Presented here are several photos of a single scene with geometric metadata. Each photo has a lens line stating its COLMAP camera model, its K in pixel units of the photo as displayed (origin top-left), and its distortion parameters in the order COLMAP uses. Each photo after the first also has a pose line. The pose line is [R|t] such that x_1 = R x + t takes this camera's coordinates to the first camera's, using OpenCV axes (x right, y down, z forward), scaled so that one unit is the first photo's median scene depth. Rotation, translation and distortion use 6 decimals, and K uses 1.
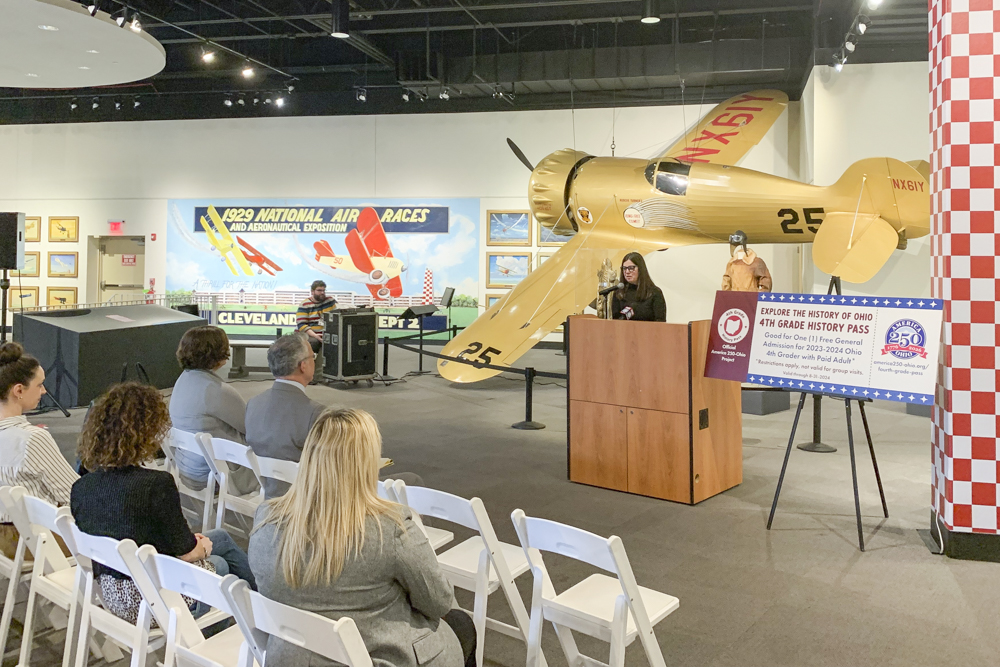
lens RADIAL K [[880.2, 0, 530.5], [0, 880.2, 239.6], [0, 0, 1]] dist [0.114468, -0.250343]
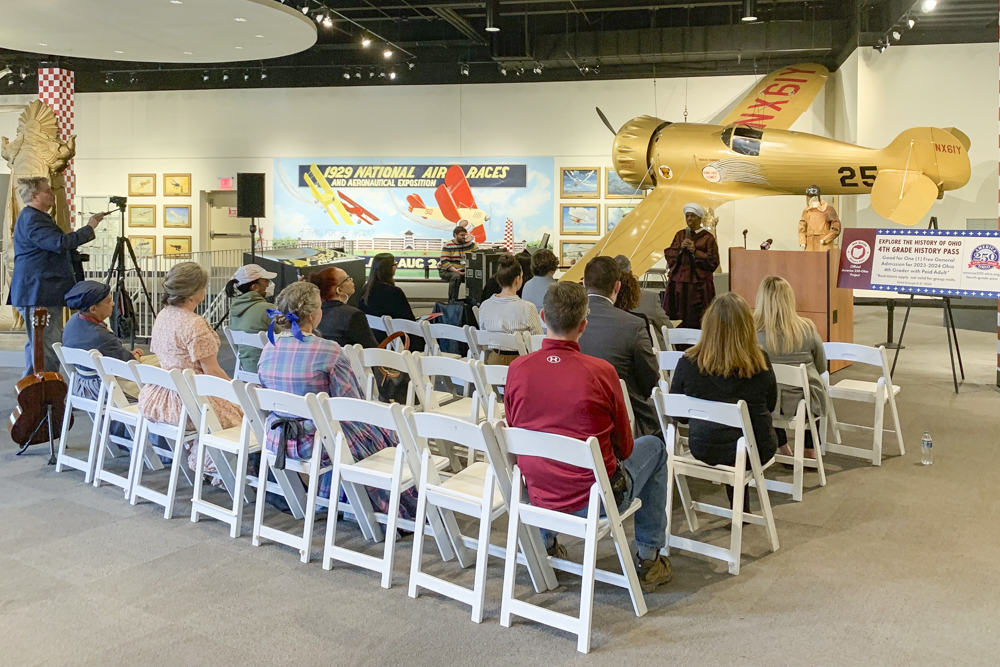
lens RADIAL K [[878.8, 0, 527.2], [0, 878.8, 225.6], [0, 0, 1]] dist [0.132876, -0.330497]
pose [[0.999715, -0.004766, 0.023385, -0.169196], [0.003883, 0.999282, 0.037685, -0.001189], [-0.023548, -0.037583, 0.999016, -0.213702]]
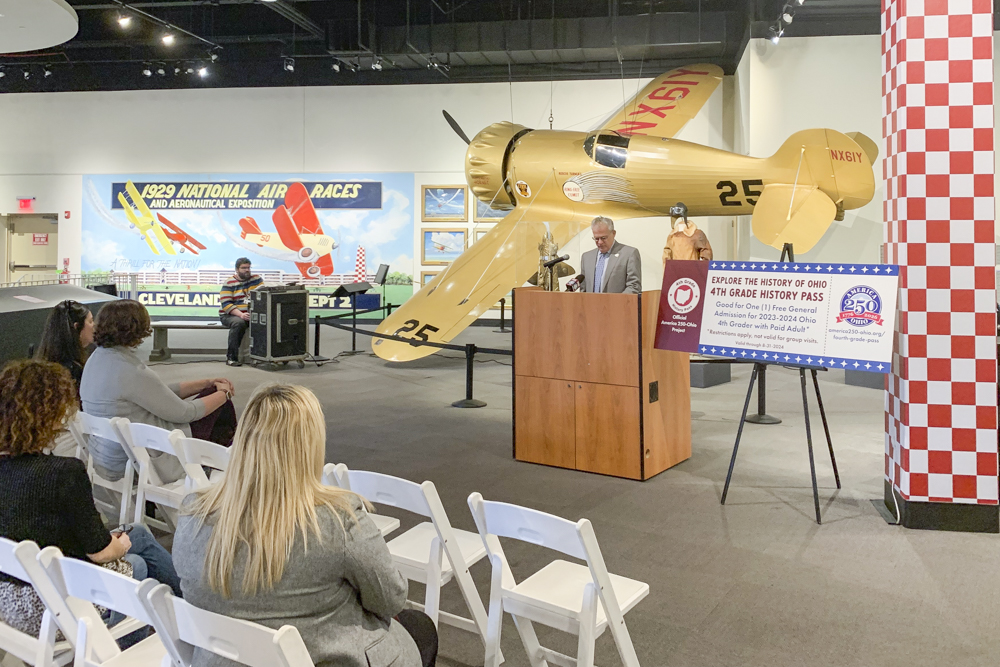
lens RADIAL K [[878.8, 0, 527.2], [0, 878.8, 225.6], [0, 0, 1]] dist [0.132876, -0.330497]
pose [[0.997245, -0.005788, 0.073952, -0.006757], [0.005220, 0.999955, 0.007872, 0.005833], [-0.073994, -0.007464, 0.997231, 0.023028]]
